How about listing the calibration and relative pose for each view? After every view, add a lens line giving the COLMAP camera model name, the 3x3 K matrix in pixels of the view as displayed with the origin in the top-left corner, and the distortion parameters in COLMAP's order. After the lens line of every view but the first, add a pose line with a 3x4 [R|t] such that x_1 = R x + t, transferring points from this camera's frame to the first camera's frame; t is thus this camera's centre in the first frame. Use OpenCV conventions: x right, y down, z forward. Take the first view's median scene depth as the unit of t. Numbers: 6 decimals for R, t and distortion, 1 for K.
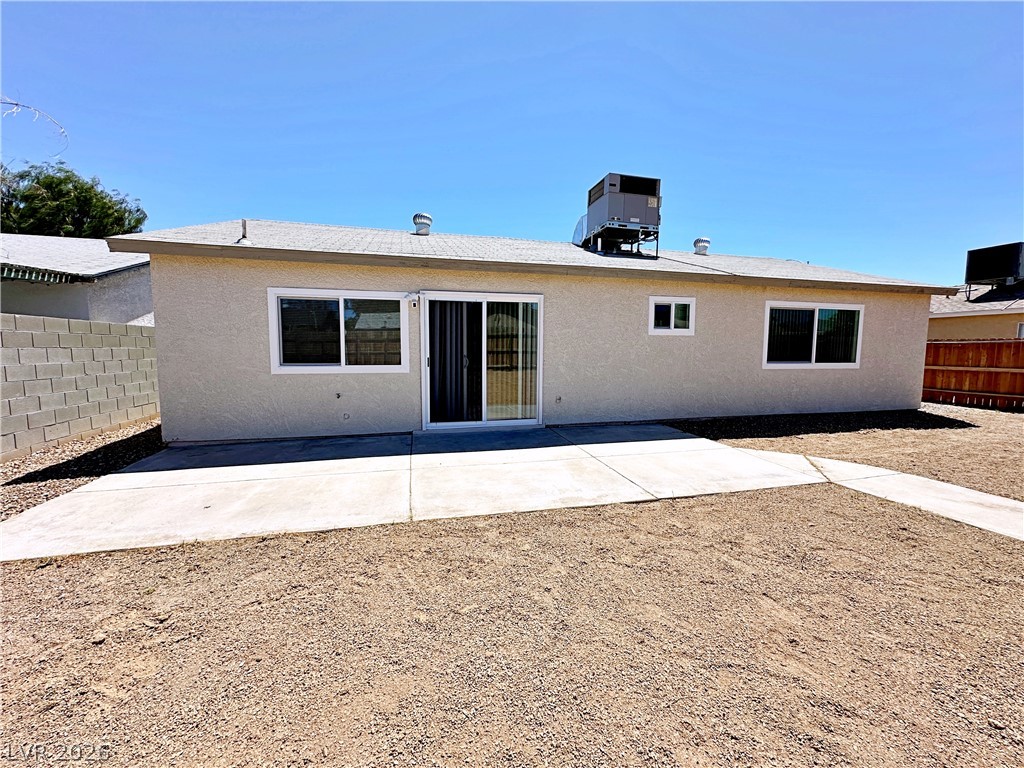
lens RADIAL K [[410.7, 0, 512.0], [0, 410.7, 384.8], [0, 0, 1]] dist [-0.004494, 0.000922]
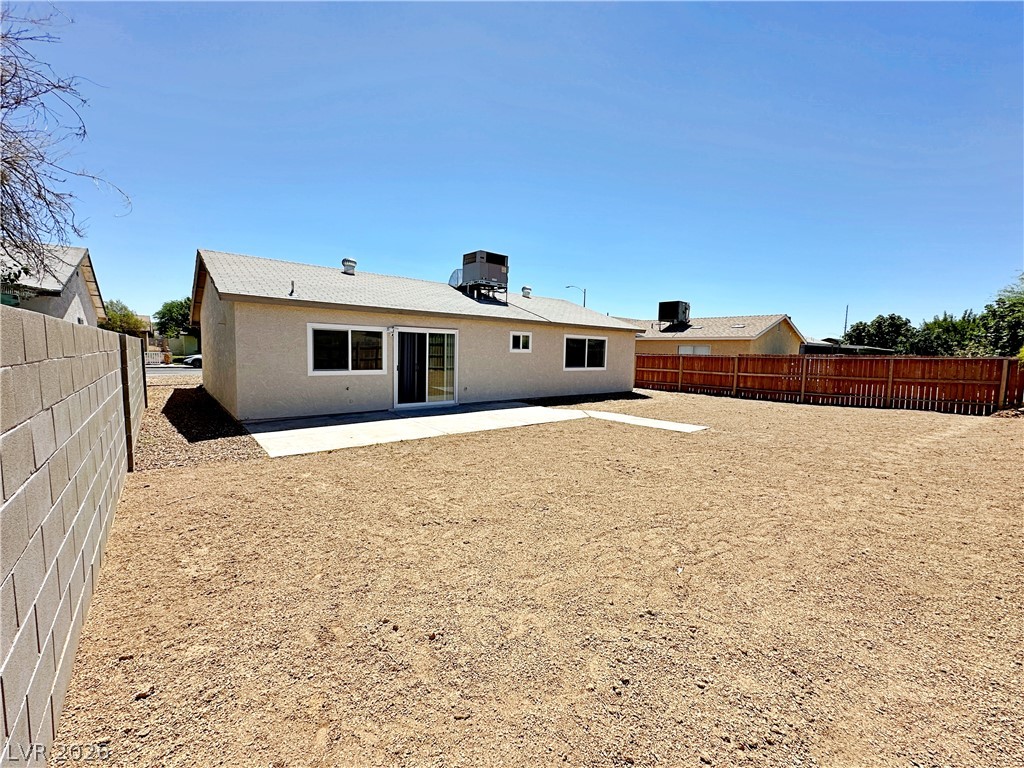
lens RADIAL K [[417.8, 0, 513.2], [0, 417.8, 385.4], [0, 0, 1]] dist [-0.004088, 0.000507]
pose [[0.900342, -0.019386, 0.434751, -0.455643], [0.018837, 0.999807, 0.005572, 0.013921], [-0.434775, 0.003173, 0.900534, -0.662091]]
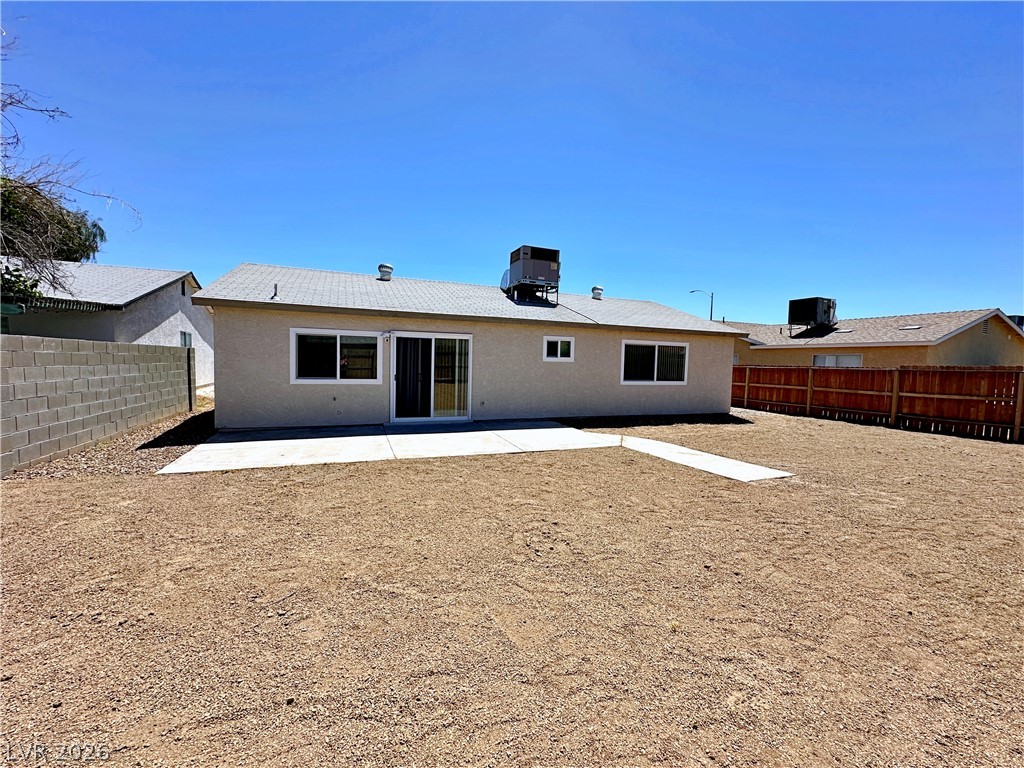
lens RADIAL K [[417.8, 0, 513.2], [0, 417.8, 385.4], [0, 0, 1]] dist [-0.004088, 0.000507]
pose [[0.991142, 0.012117, 0.132255, 0.021250], [-0.008300, 0.999534, -0.029372, 0.013540], [-0.132549, 0.028014, 0.990780, -0.506216]]
